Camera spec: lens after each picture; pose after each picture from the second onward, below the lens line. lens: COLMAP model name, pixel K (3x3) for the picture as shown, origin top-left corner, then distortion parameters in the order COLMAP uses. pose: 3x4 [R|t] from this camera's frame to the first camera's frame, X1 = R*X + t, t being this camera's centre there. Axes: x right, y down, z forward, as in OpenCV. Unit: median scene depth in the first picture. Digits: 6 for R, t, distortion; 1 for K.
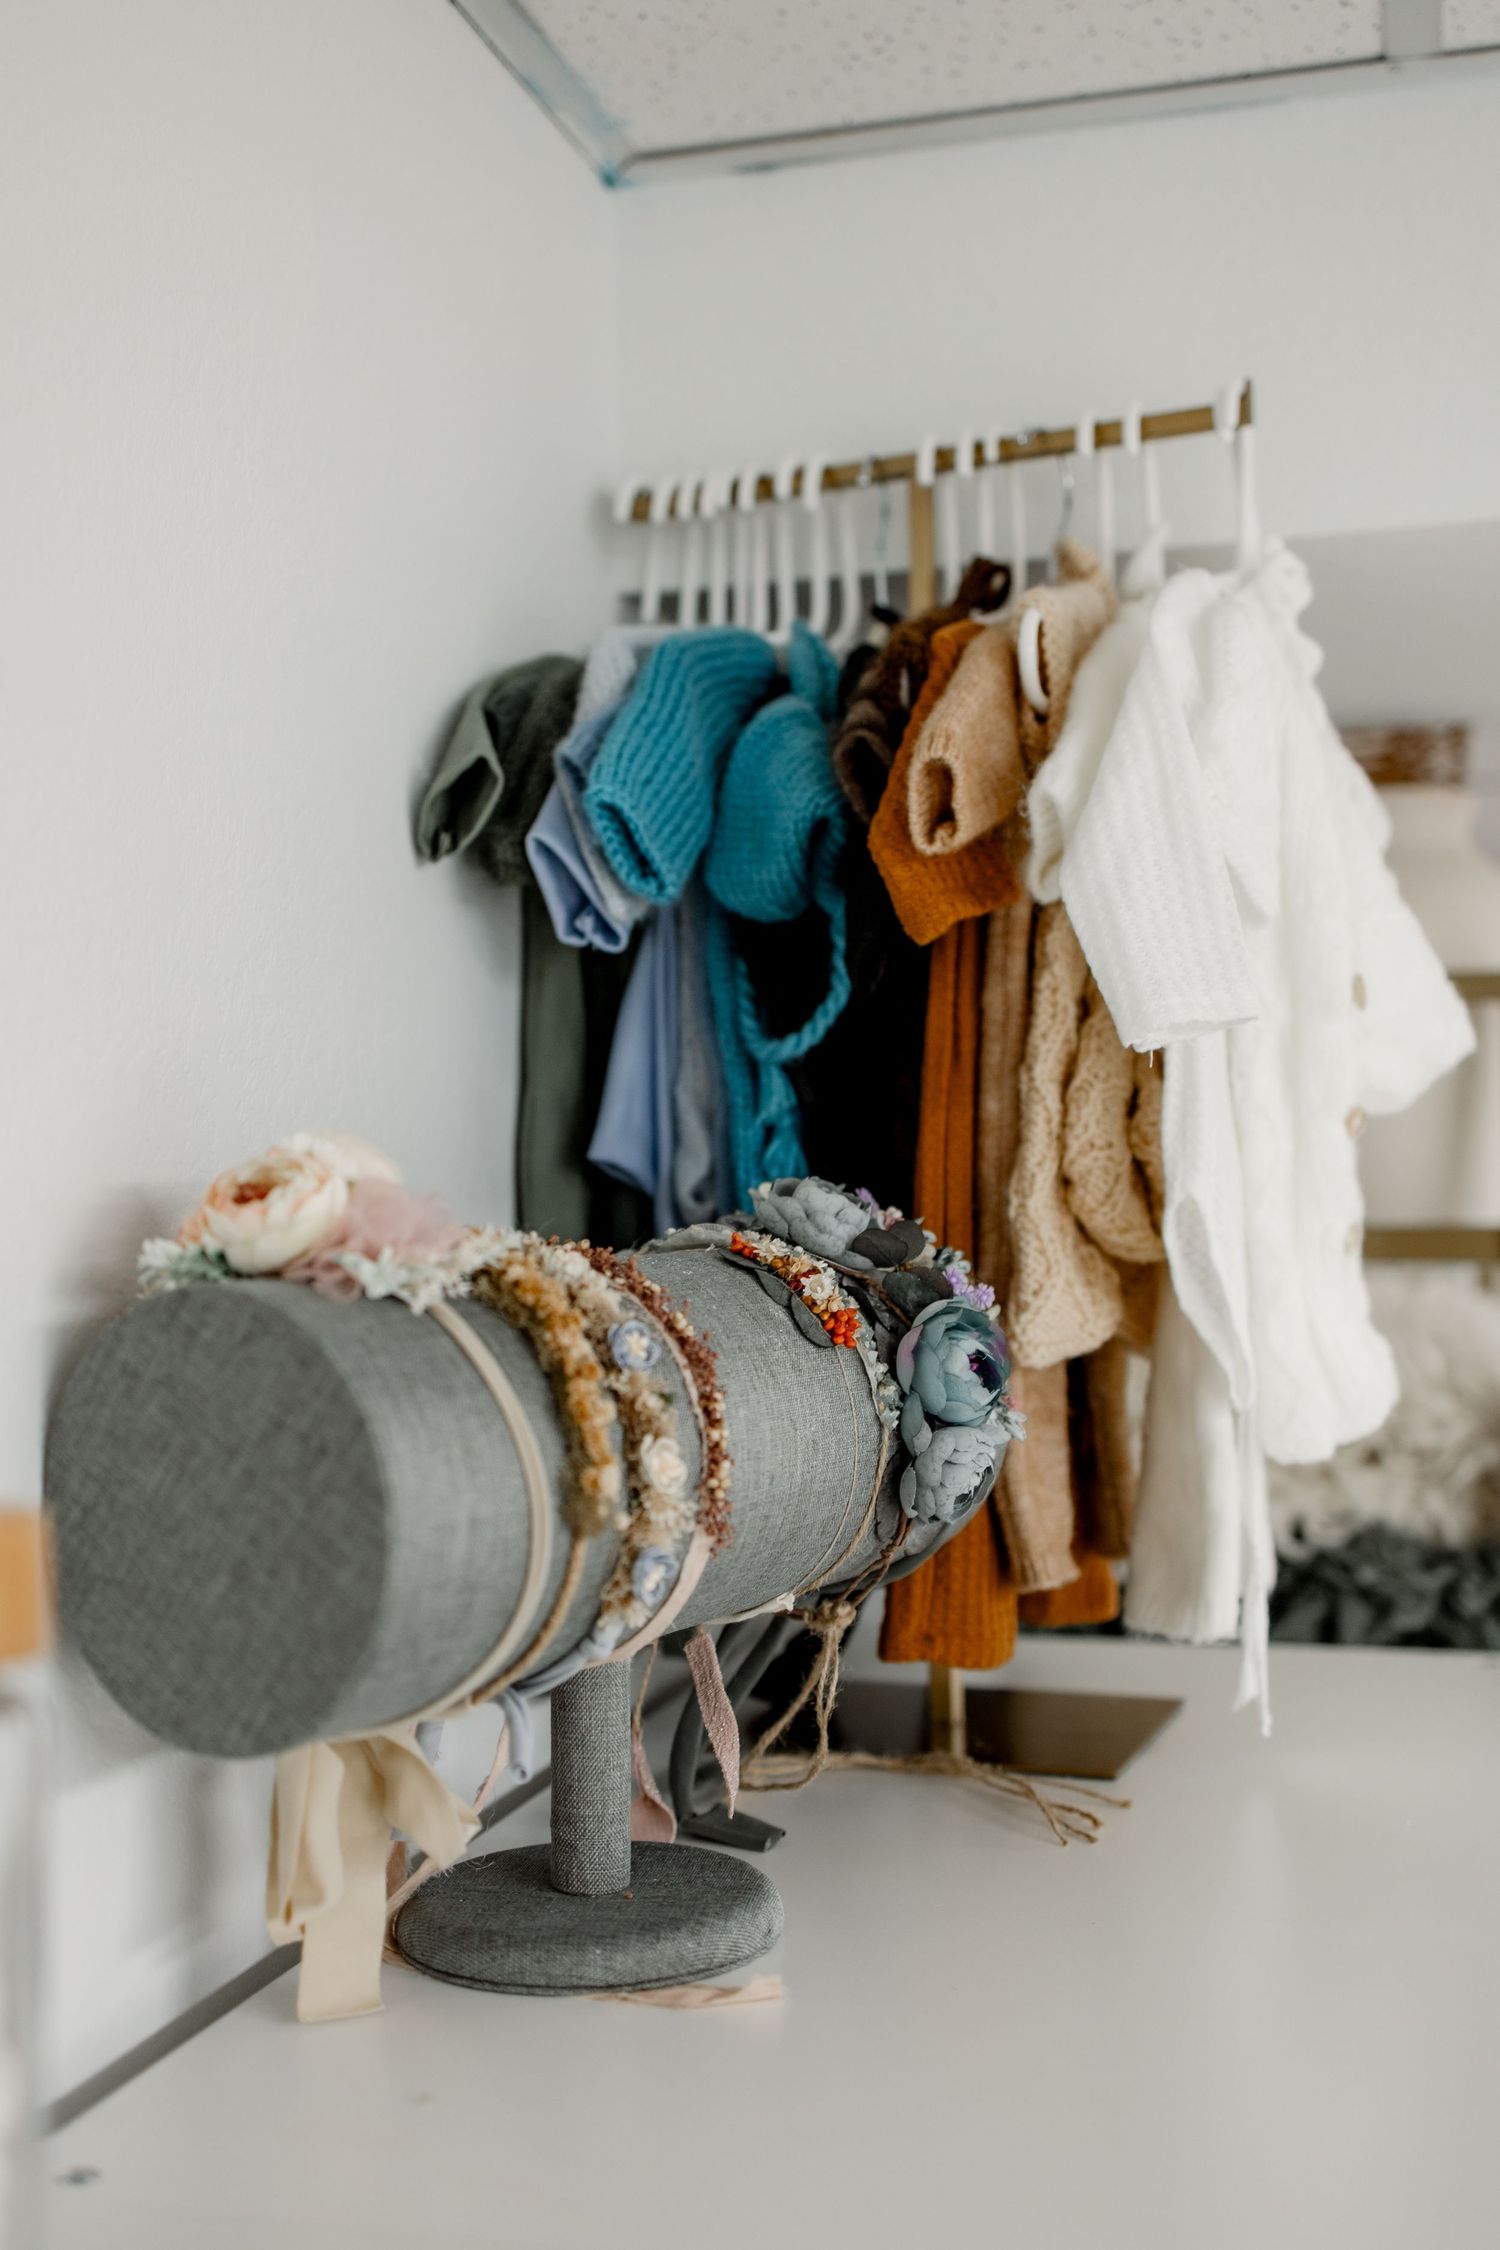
lens RADIAL K [[2430.6, 0, 758.3], [0, 2430.6, 1119.0], [0, 0, 1]] dist [-0.059717, 0.000000]
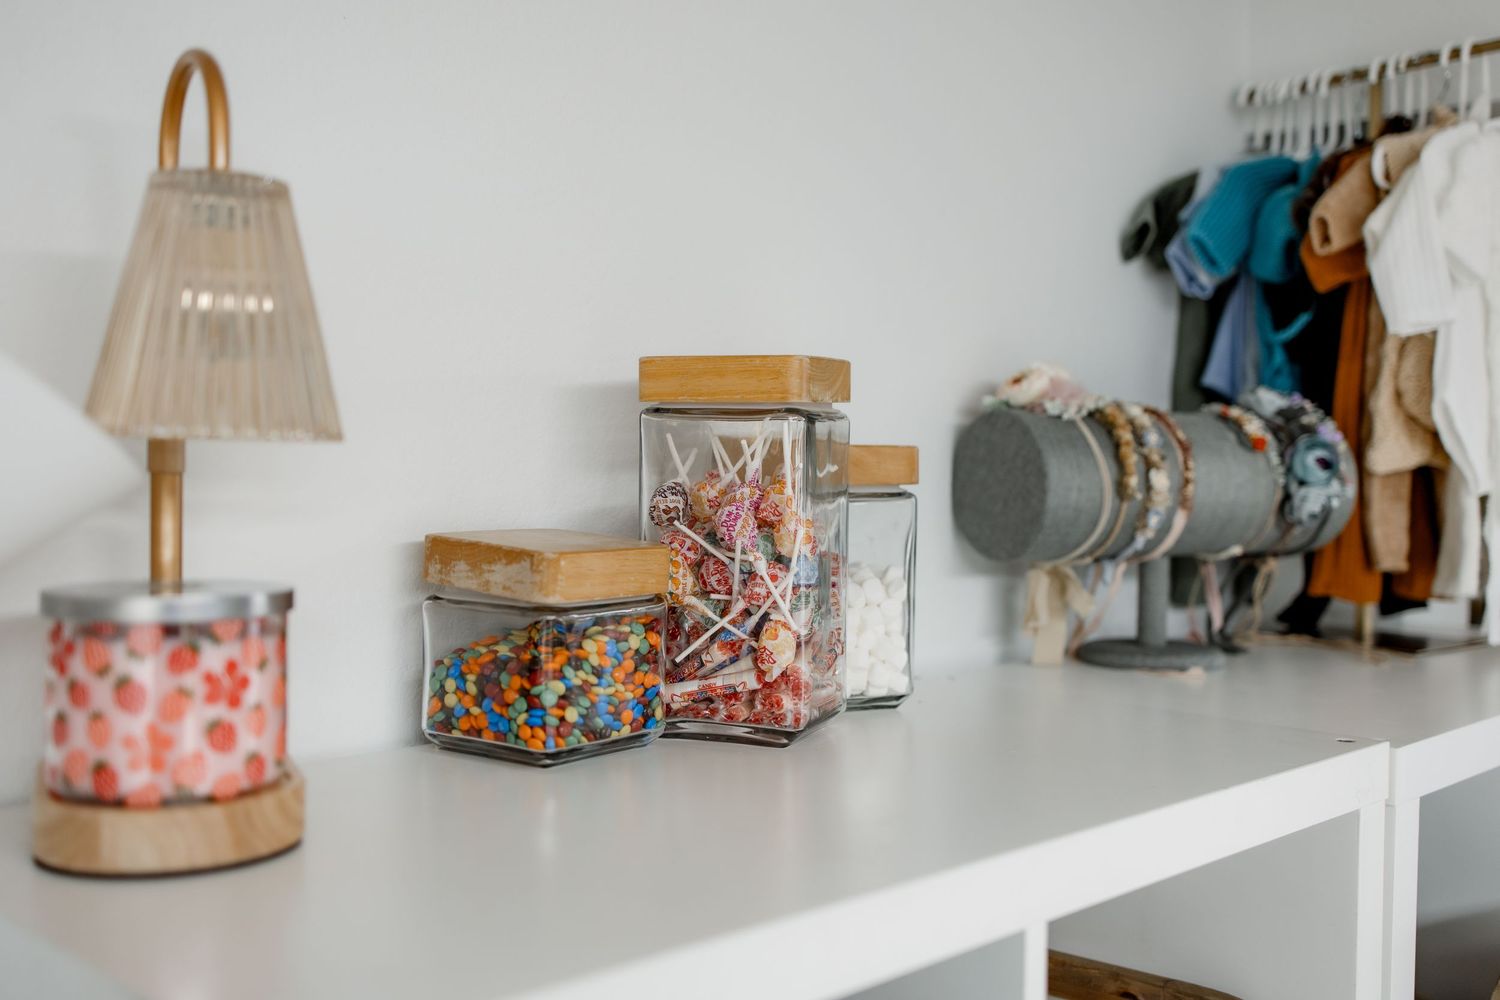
lens RADIAL K [[1503.0, 0, 746.3], [0, 1503.0, 497.5], [0, 0, 1]] dist [0.012832, 0.000000]
pose [[0.870497, 0.049298, -0.489698, 0.338940], [-0.016593, 0.997345, 0.070908, 0.038195], [0.491894, -0.053600, 0.869004, -0.648695]]
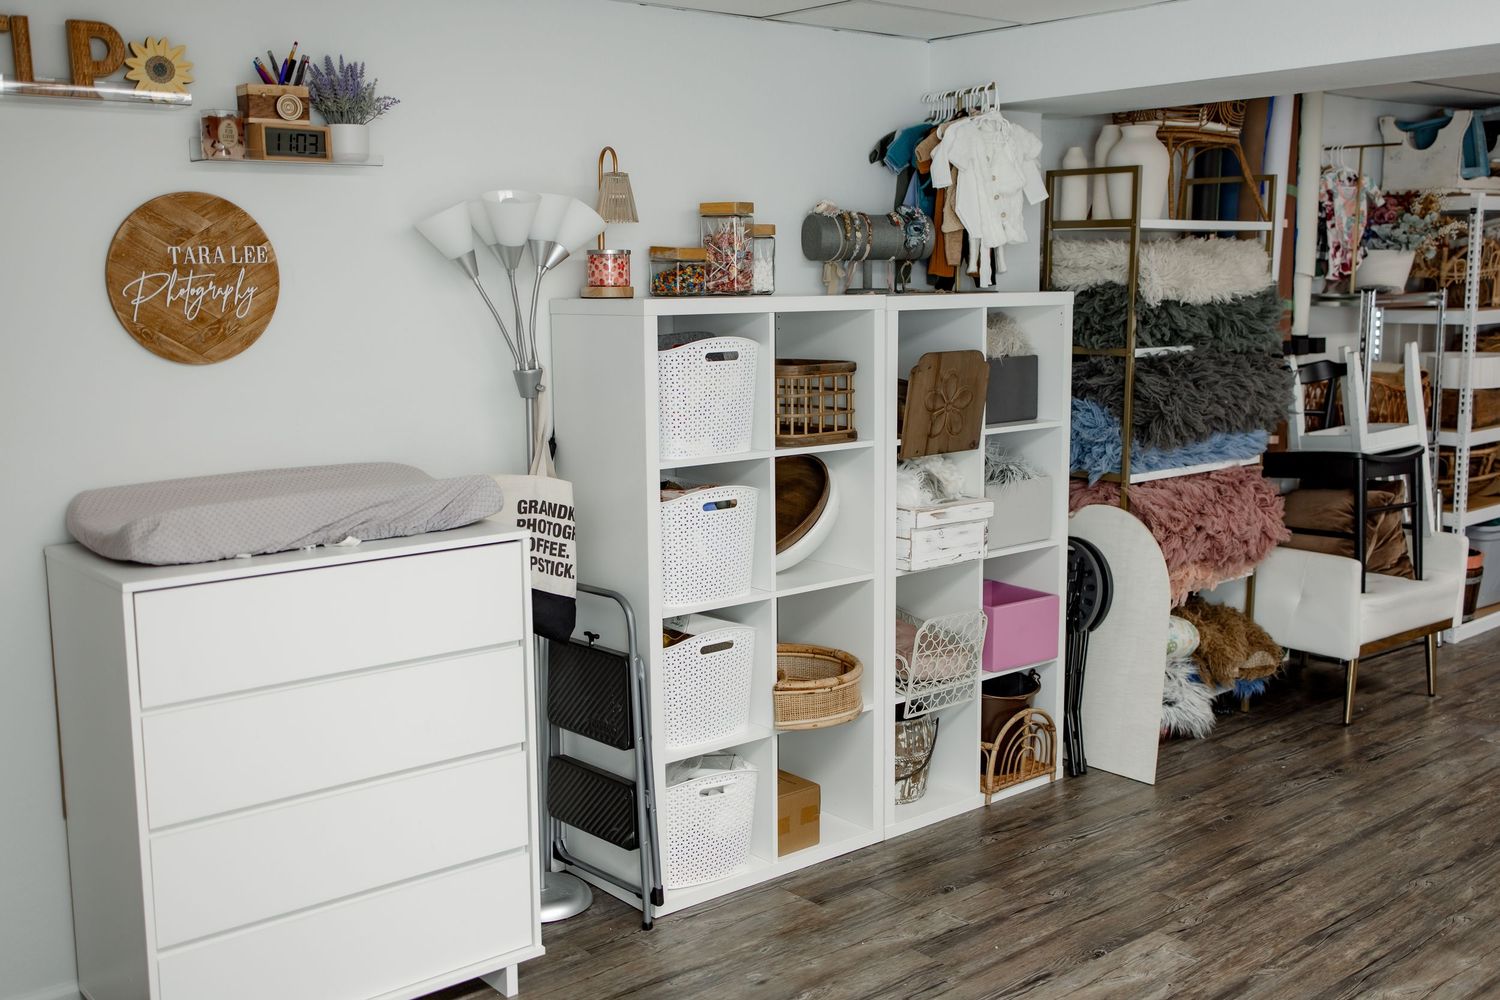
lens RADIAL K [[1503.0, 0, 756.1], [0, 1503.0, 494.1], [0, 0, 1]] dist [0.012832, 0.000000]
pose [[0.827985, 0.104657, -0.550898, 2.517549], [0.002778, 0.981651, 0.190666, 0.012551], [0.560744, -0.159399, 0.812501, -3.530664]]
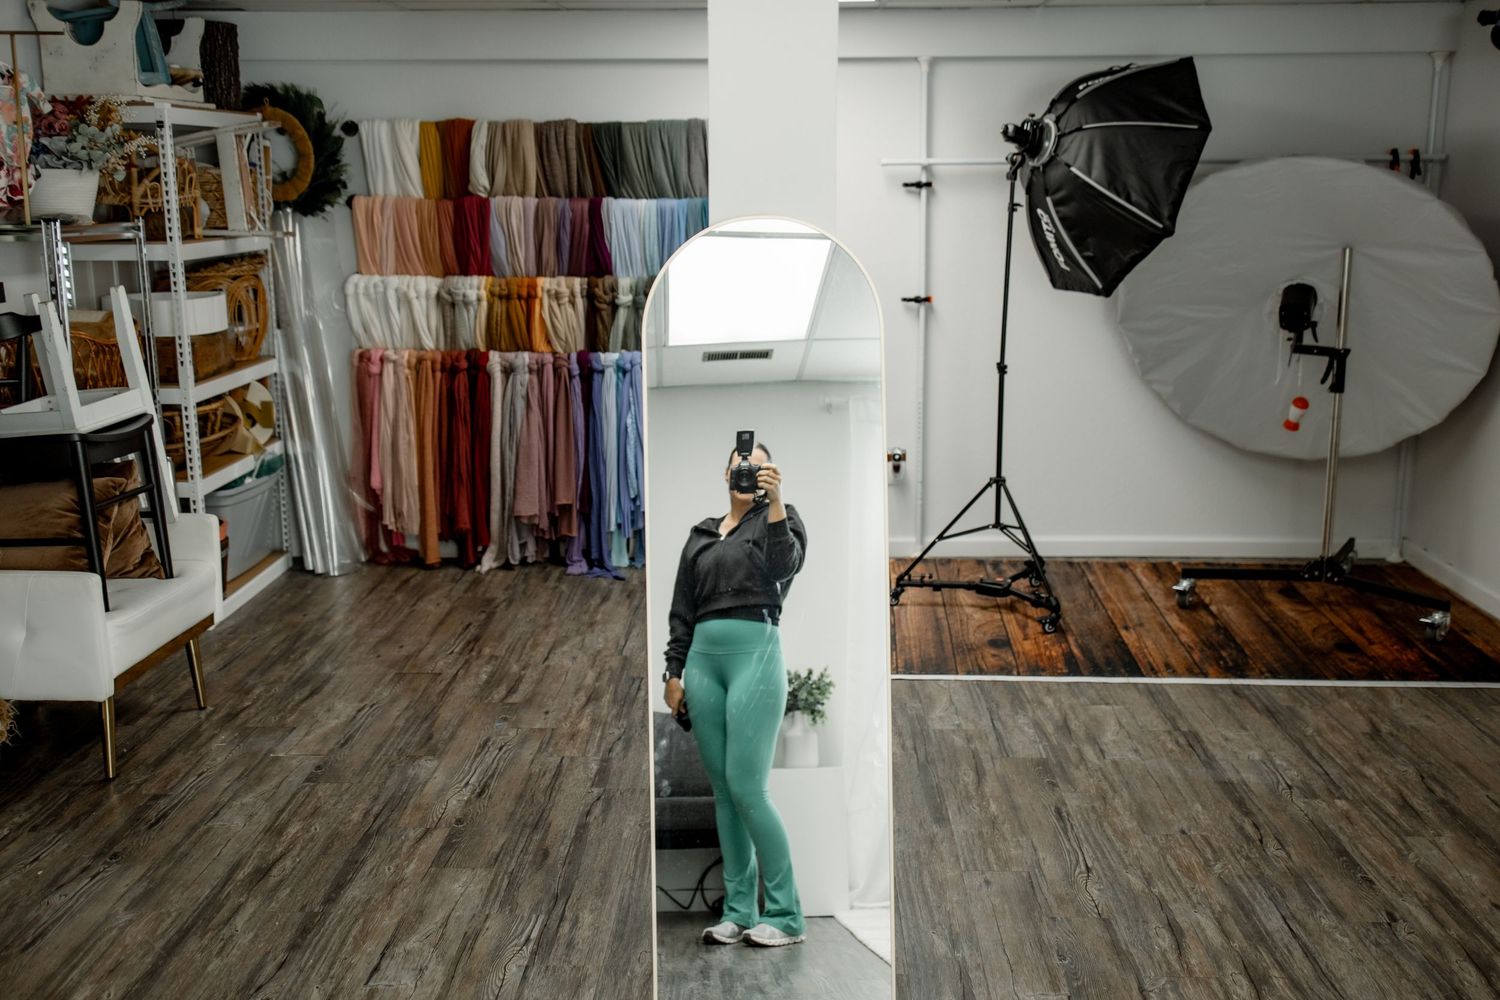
lens RADIAL K [[1503.0, 0, 745.9], [0, 1503.0, 495.4], [0, 0, 1]] dist [0.012832, 0.000000]
pose [[0.973759, -0.023859, 0.226328, 2.130211], [-0.028013, 0.974362, 0.223235, 0.101435], [-0.225852, -0.223717, 0.948125, -2.139179]]
